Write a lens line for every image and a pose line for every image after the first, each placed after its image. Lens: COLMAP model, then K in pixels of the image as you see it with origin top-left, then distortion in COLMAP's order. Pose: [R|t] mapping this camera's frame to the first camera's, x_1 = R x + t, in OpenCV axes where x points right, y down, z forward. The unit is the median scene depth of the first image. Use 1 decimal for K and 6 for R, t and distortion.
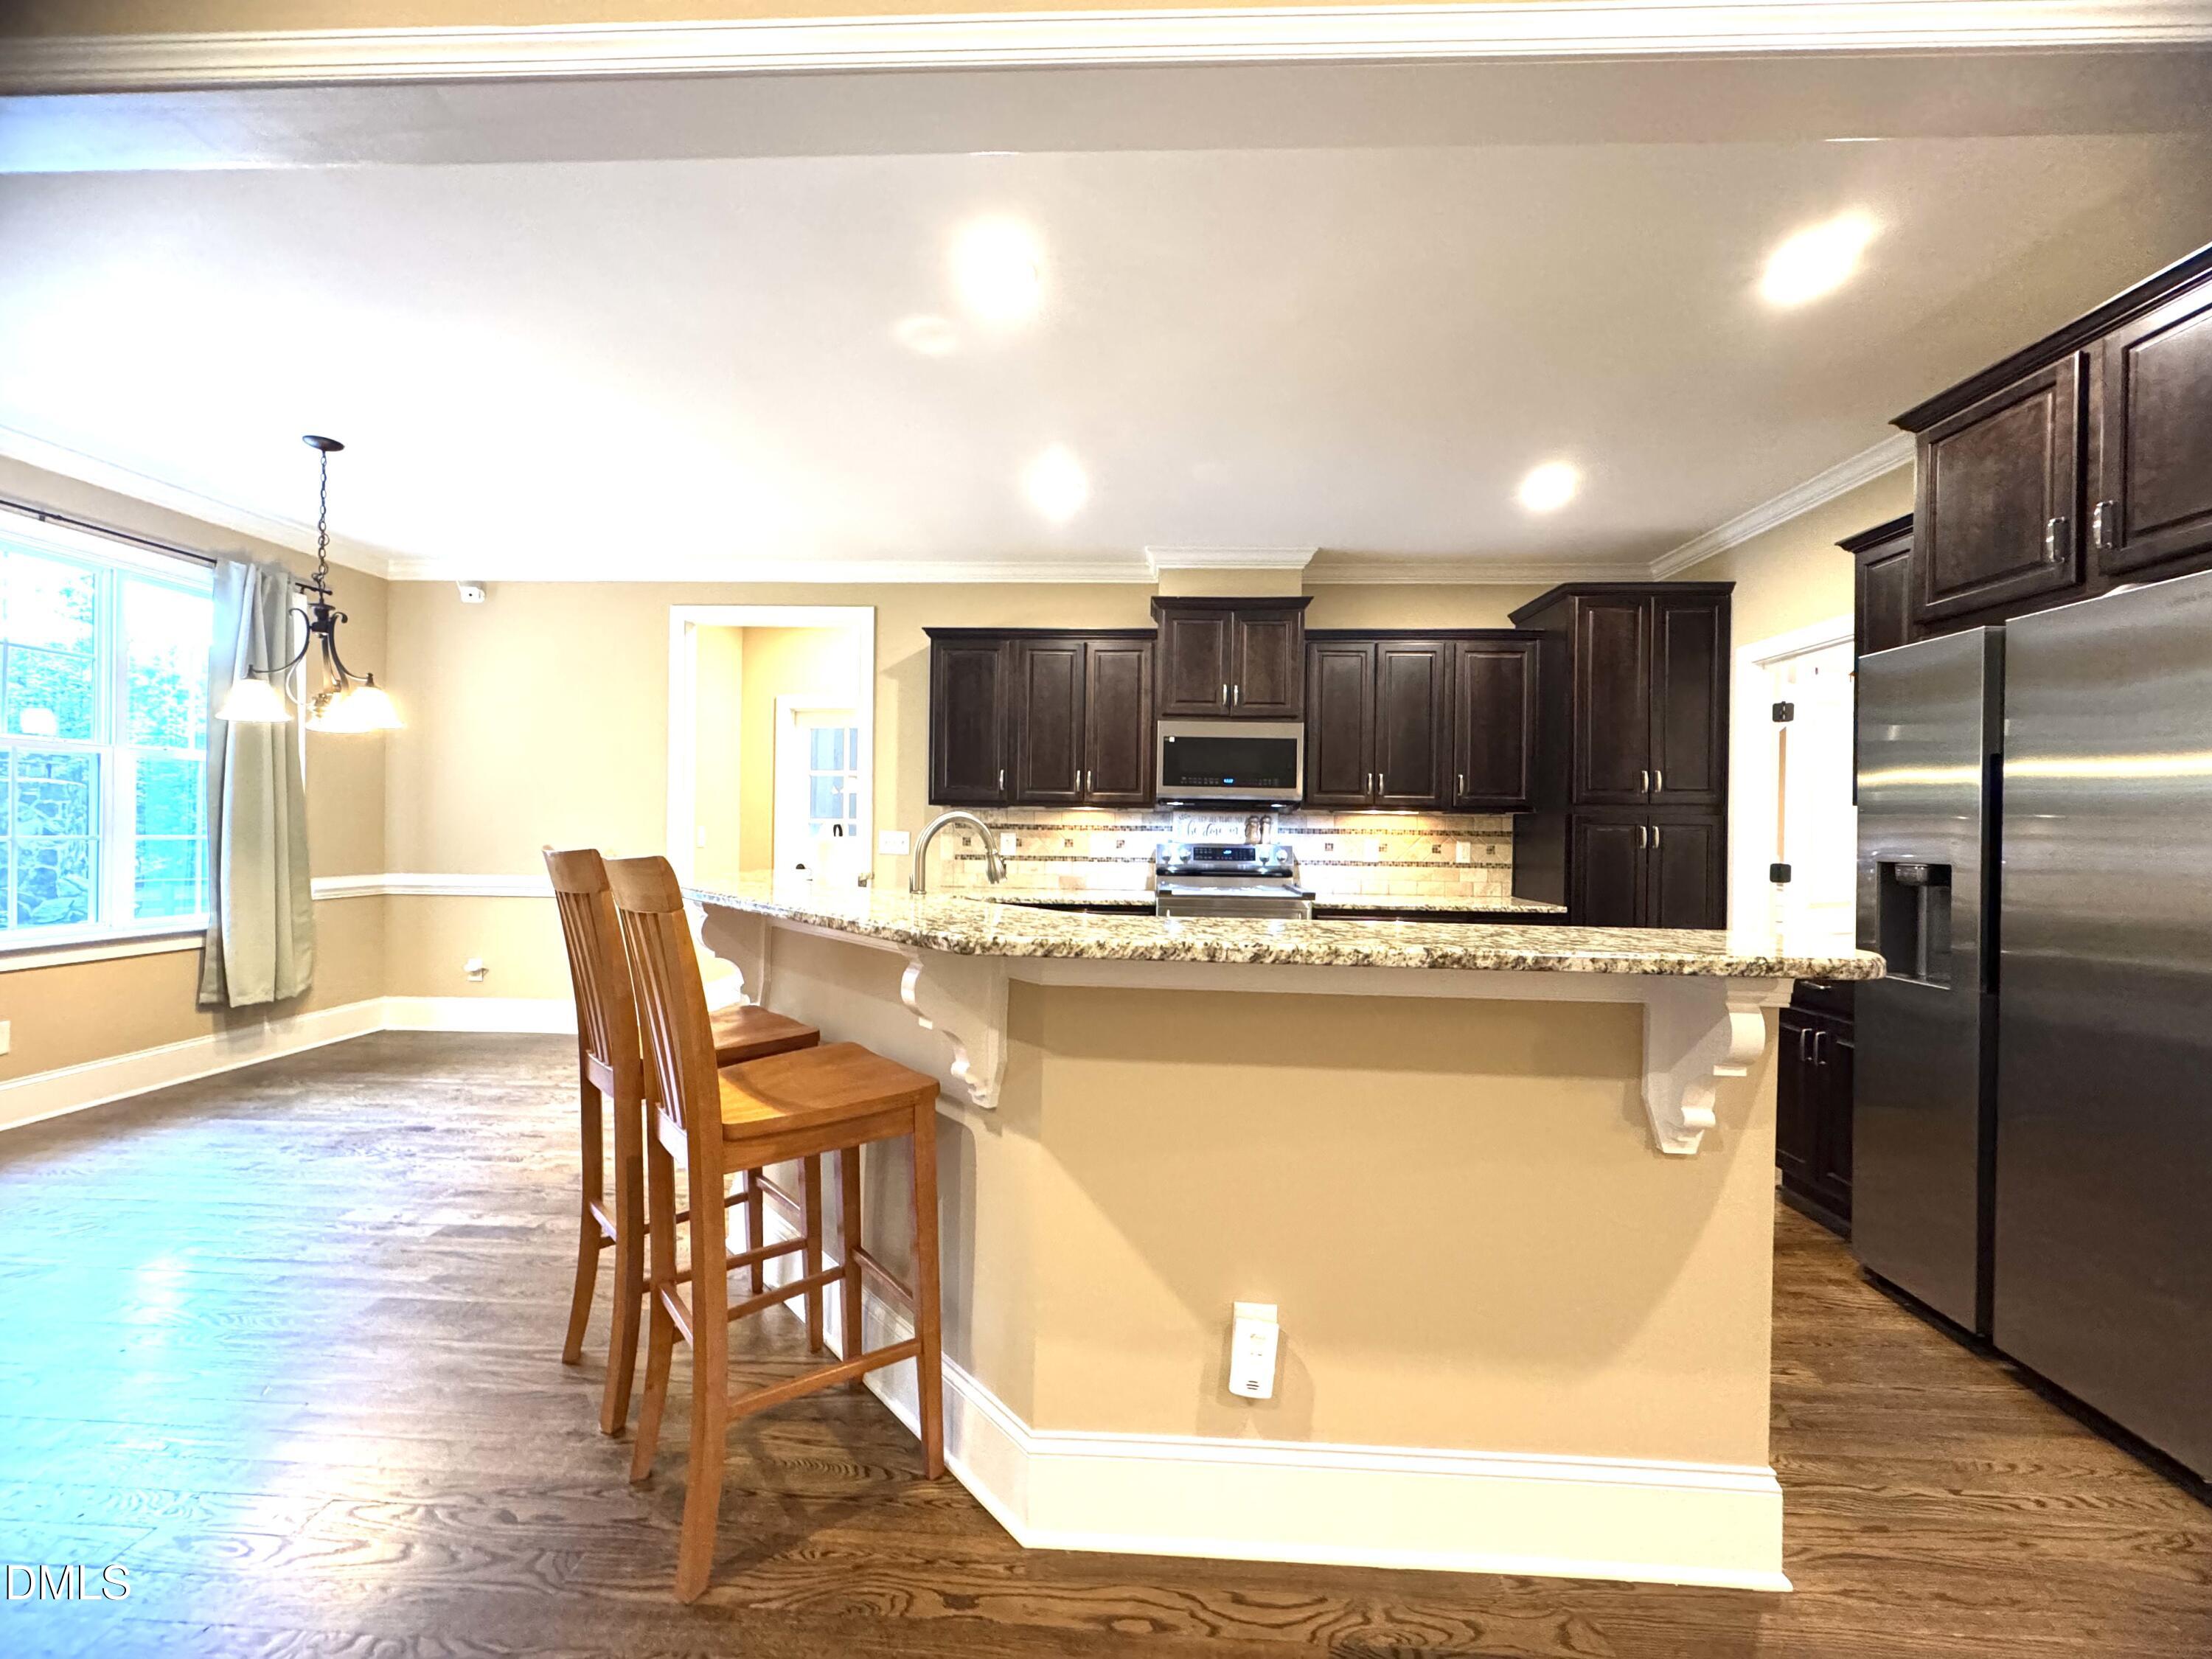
lens RADIAL K [[895.7, 0, 1109.6], [0, 895.7, 828.6], [0, 0, 1]] dist [0.001962, 0.000061]
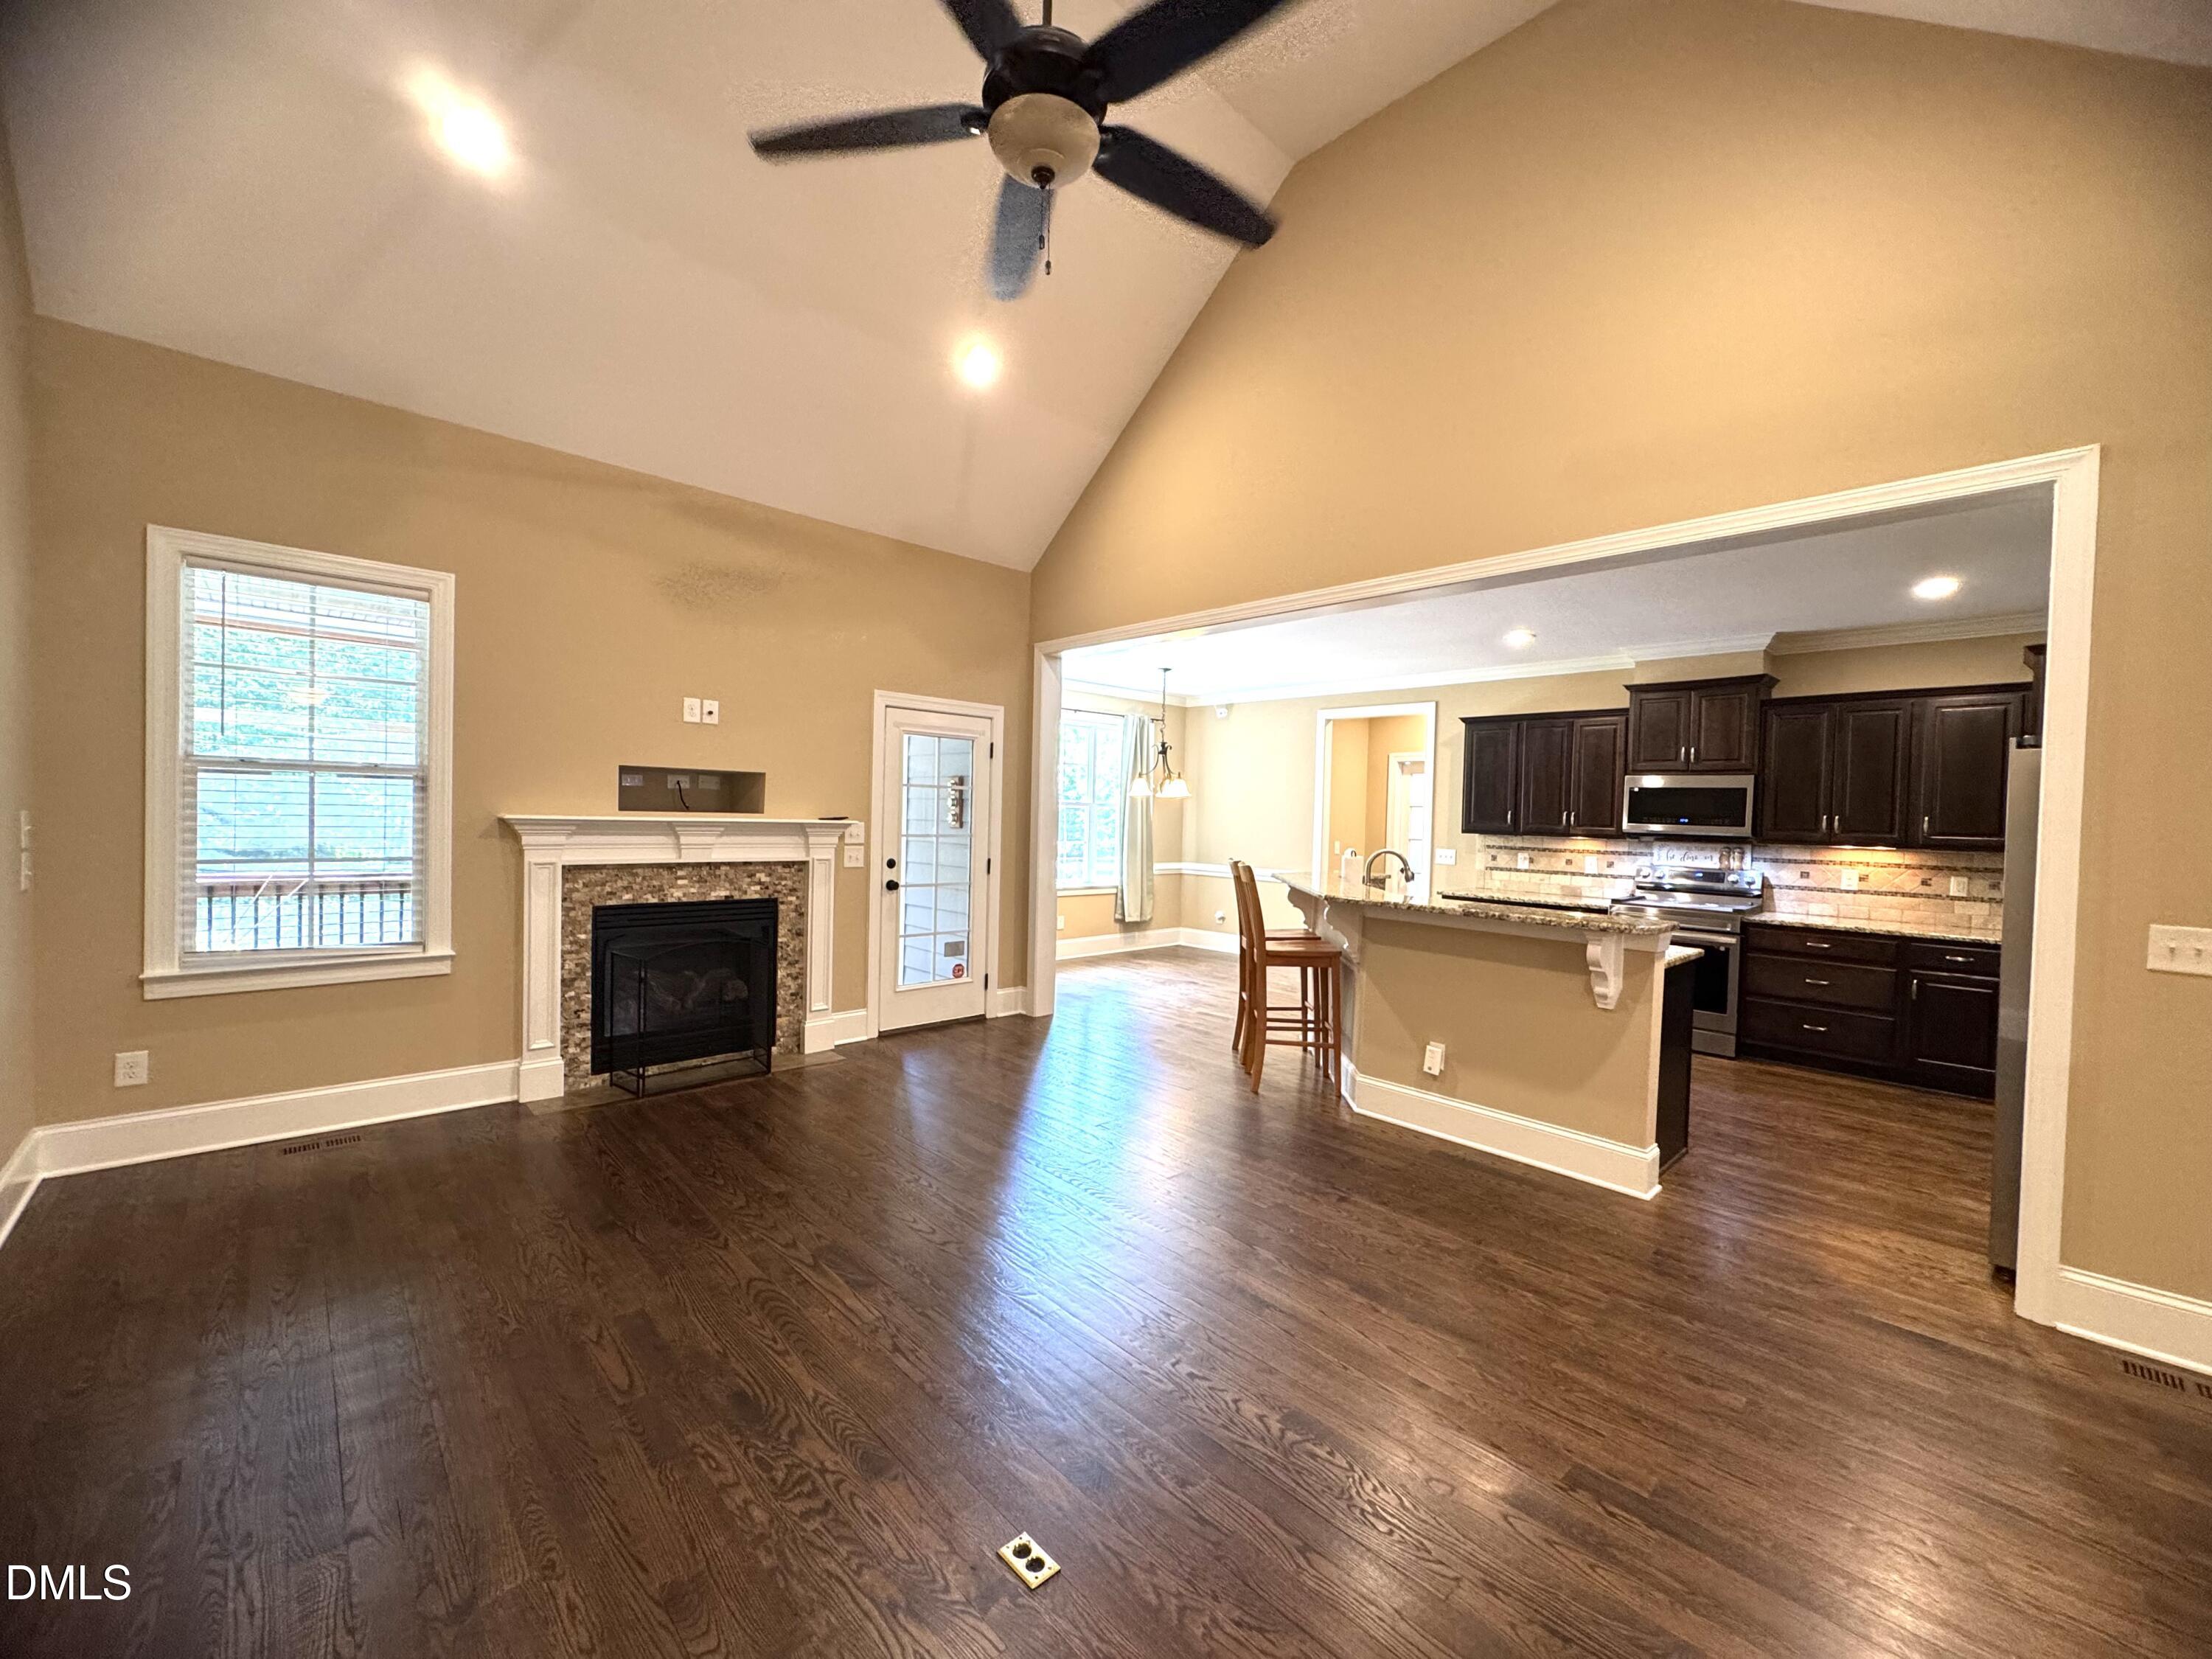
lens RADIAL K [[895.7, 0, 1104.8], [0, 895.7, 833.2], [0, 0, 1]] dist [0.001962, 0.000061]
pose [[0.721397, 0.020410, -0.692221, 0.422056], [-0.016704, 0.999788, 0.012070, -0.035687], [0.692321, 0.002855, 0.721584, -0.528741]]
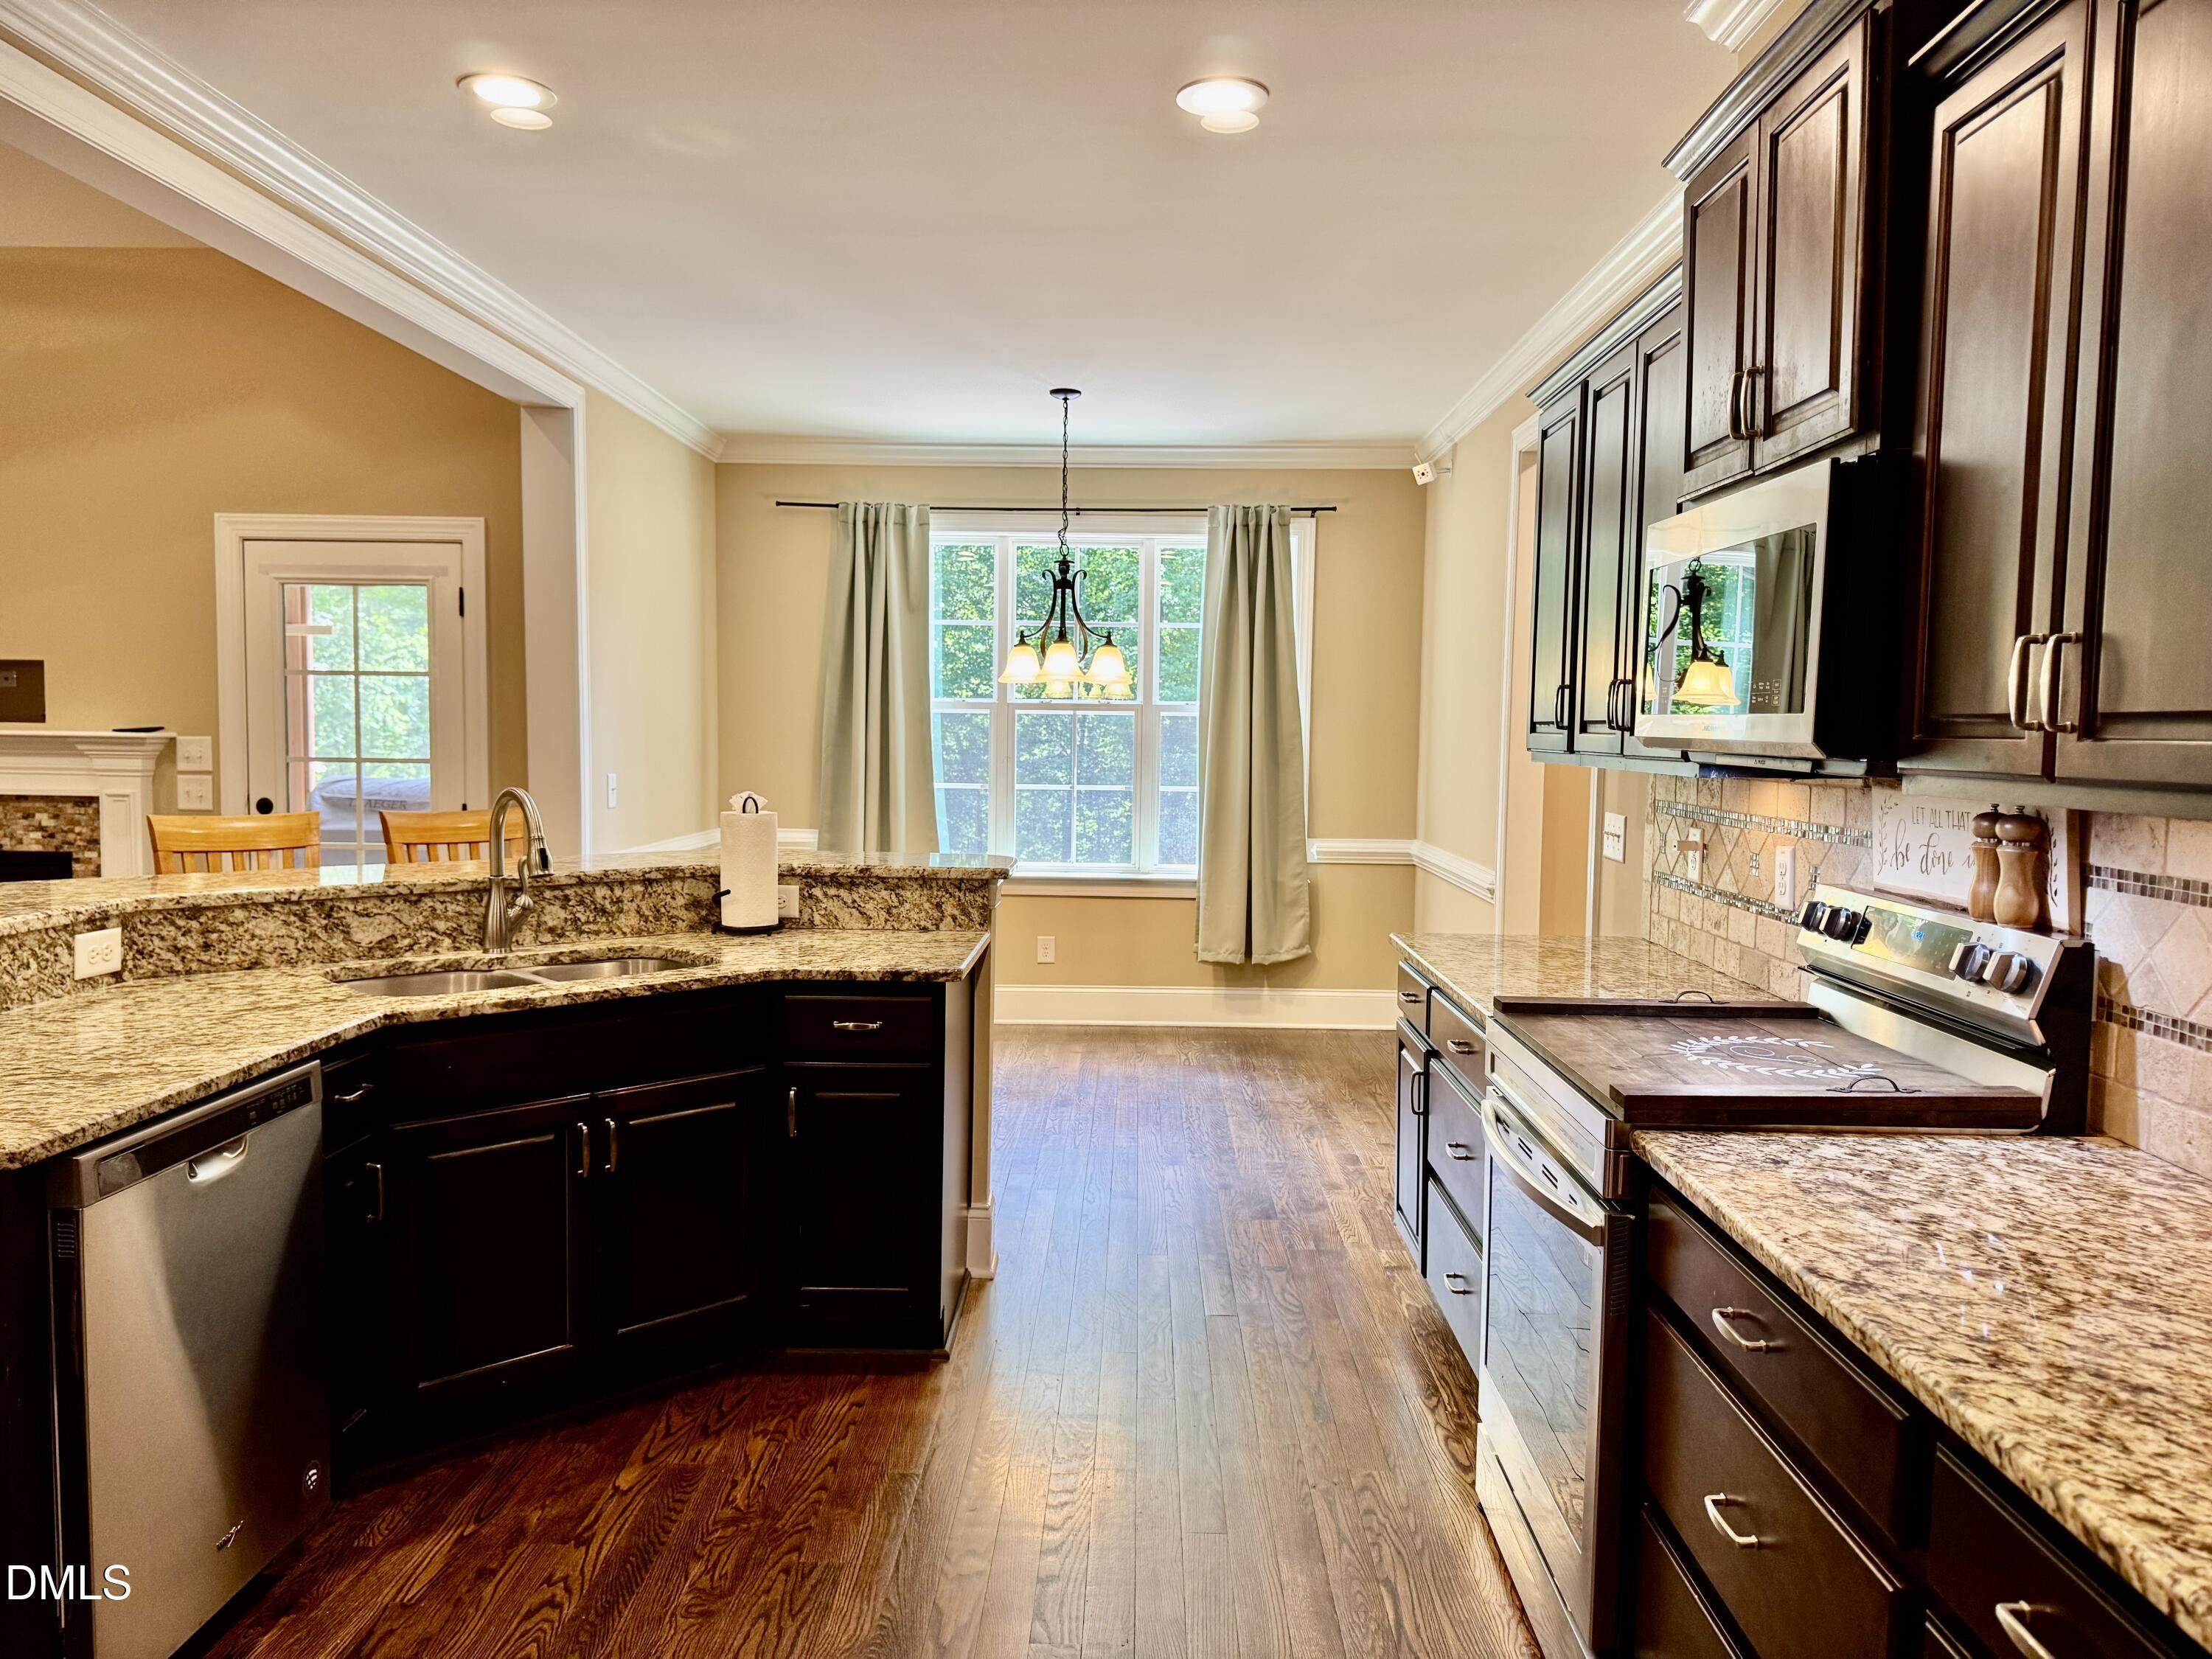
lens RADIAL K [[1545.4, 0, 1112.9], [0, 1545.4, 839.0], [0, 0, 1]] dist [0.003638, -0.001024]
pose [[0.031051, 0.068791, -0.997148, 0.627513], [-0.016424, 0.997529, 0.068306, -0.044773], [0.999383, 0.014256, 0.032104, 0.751248]]
